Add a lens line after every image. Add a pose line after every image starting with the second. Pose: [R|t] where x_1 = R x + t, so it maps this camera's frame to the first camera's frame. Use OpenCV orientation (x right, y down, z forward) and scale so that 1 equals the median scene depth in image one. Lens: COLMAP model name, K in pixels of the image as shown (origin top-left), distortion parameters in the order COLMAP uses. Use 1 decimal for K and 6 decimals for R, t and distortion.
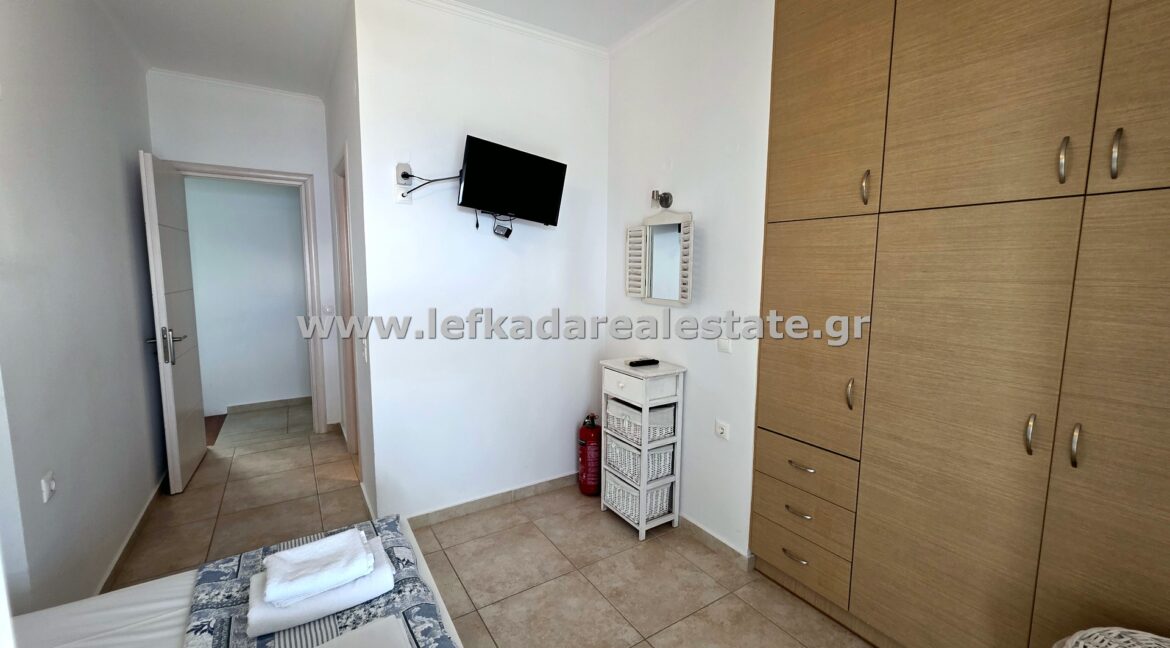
lens RADIAL K [[467.6, 0, 586.7], [0, 467.6, 325.3], [0, 0, 1]] dist [0.000301, 0.000390]
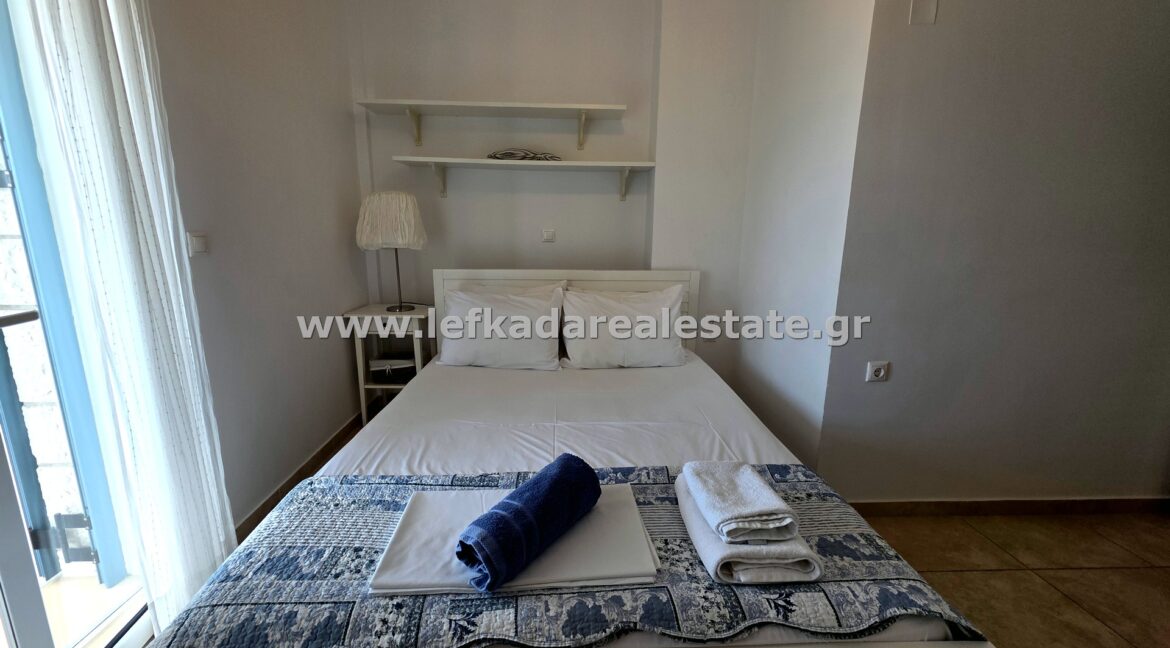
lens RADIAL K [[467.6, 0, 583.2], [0, 467.6, 320.4], [0, 0, 1]] dist [0.000301, 0.000390]
pose [[-0.502191, 0.155815, -0.850603, 0.236764], [-0.120148, 0.961521, 0.247067, 0.022066], [0.856369, 0.226274, -0.464146, 1.053592]]
